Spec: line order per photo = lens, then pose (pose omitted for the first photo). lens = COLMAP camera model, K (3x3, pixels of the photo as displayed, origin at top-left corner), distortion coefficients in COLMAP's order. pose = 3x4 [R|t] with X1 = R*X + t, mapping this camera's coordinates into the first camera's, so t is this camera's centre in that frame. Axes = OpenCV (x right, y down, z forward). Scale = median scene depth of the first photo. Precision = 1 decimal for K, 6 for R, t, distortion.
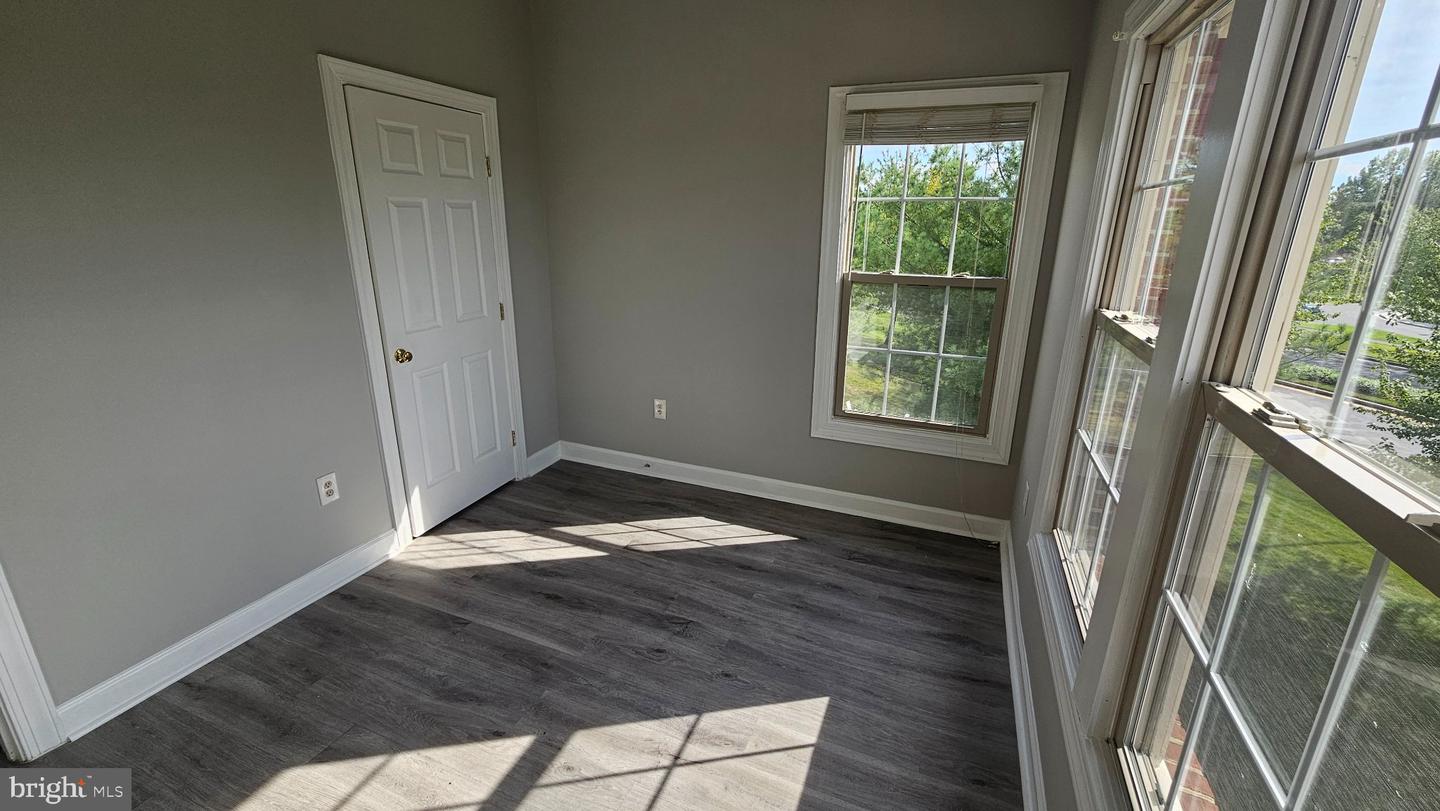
lens RADIAL K [[591.0, 0, 719.7], [0, 591.0, 399.2], [0, 0, 1]] dist [-0.000681, 0.000442]
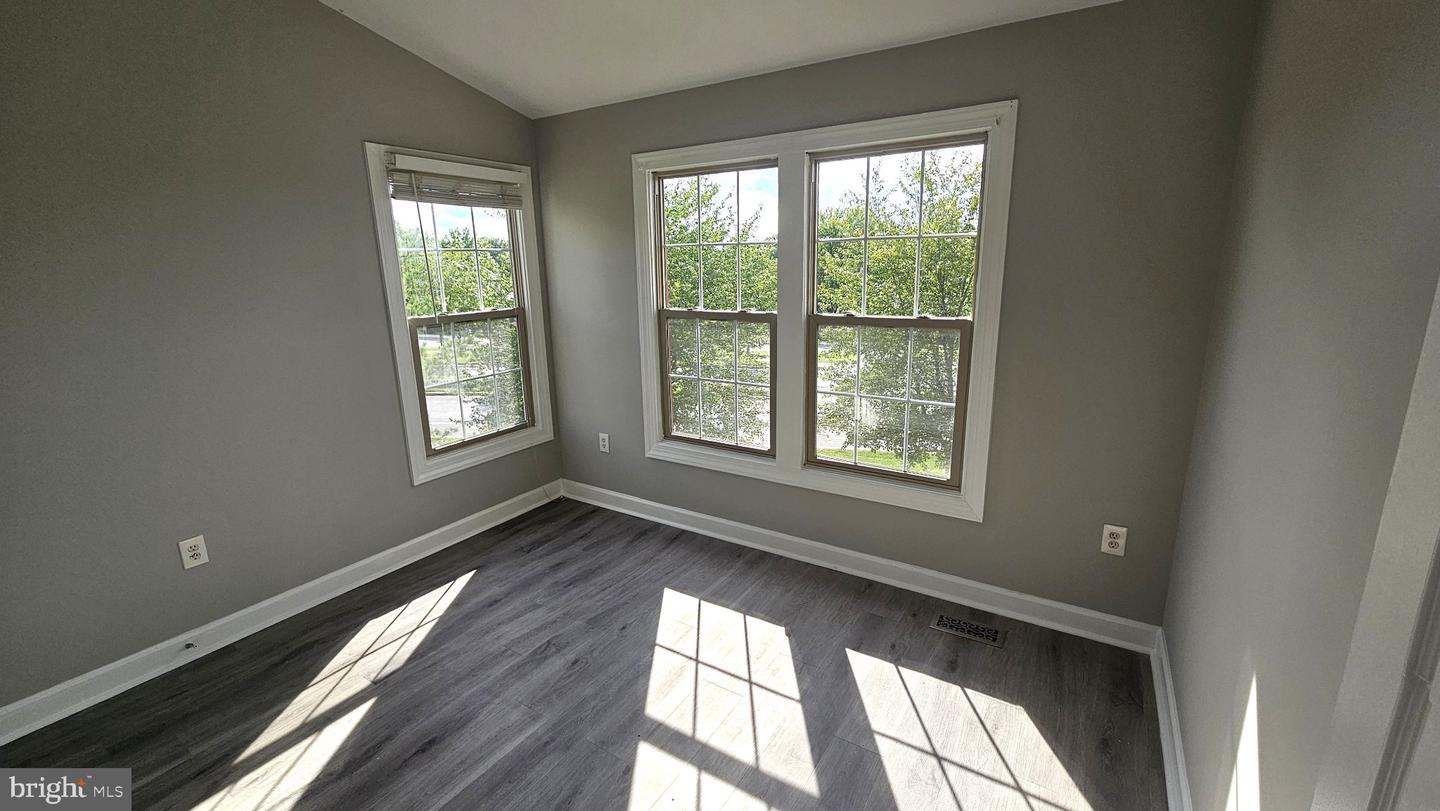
lens RADIAL K [[591.0, 0, 721.9], [0, 591.0, 402.1], [0, 0, 1]] dist [-0.000681, 0.000442]
pose [[0.169500, -0.242069, 0.955339, -0.755886], [0.307501, 0.933962, 0.182094, -0.100969], [-0.936329, 0.262903, 0.232743, 0.291965]]
